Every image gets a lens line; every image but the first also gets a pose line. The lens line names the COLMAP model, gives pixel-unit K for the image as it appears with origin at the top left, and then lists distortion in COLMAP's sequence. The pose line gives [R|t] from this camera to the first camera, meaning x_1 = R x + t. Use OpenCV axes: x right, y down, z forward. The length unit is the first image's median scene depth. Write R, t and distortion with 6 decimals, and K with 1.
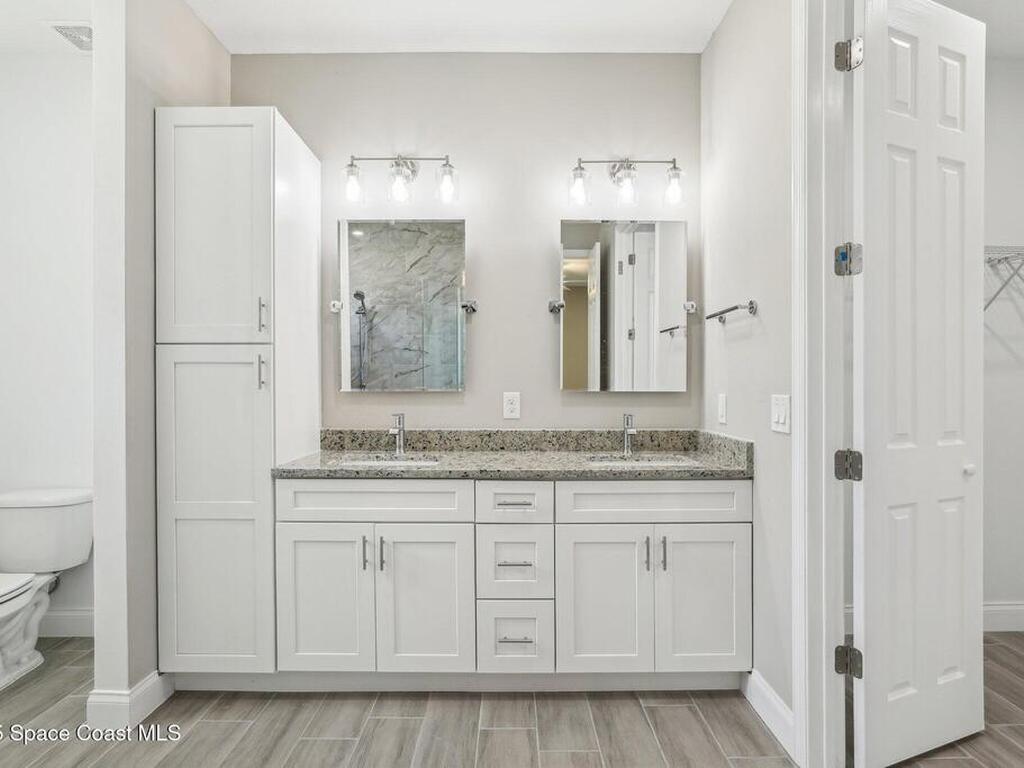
lens RADIAL K [[538.9, 0, 512.8], [0, 538.9, 379.8], [0, 0, 1]] dist [-0.023627, 0.000189]
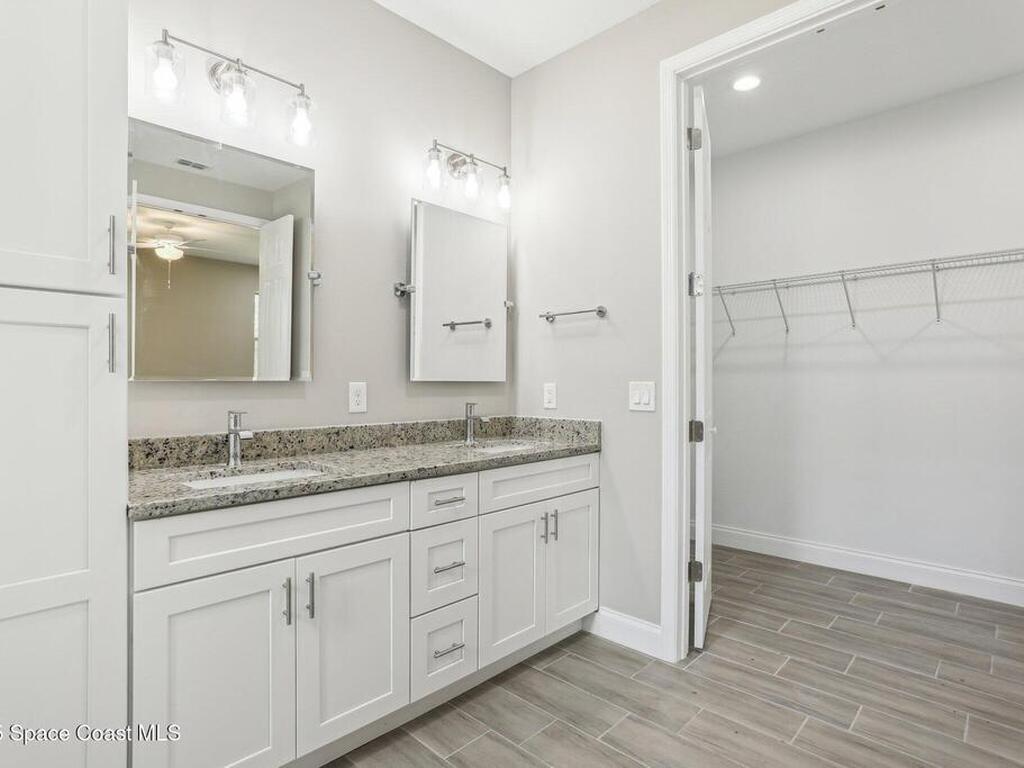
lens RADIAL K [[534.8, 0, 511.9], [0, 534.8, 377.7], [0, 0, 1]] dist [-0.015099, -0.000286]
pose [[0.708892, 0.006433, 0.705287, -0.466774], [-0.007338, 0.999972, -0.001746, 0.016635], [-0.705279, -0.003937, 0.708919, 0.229430]]
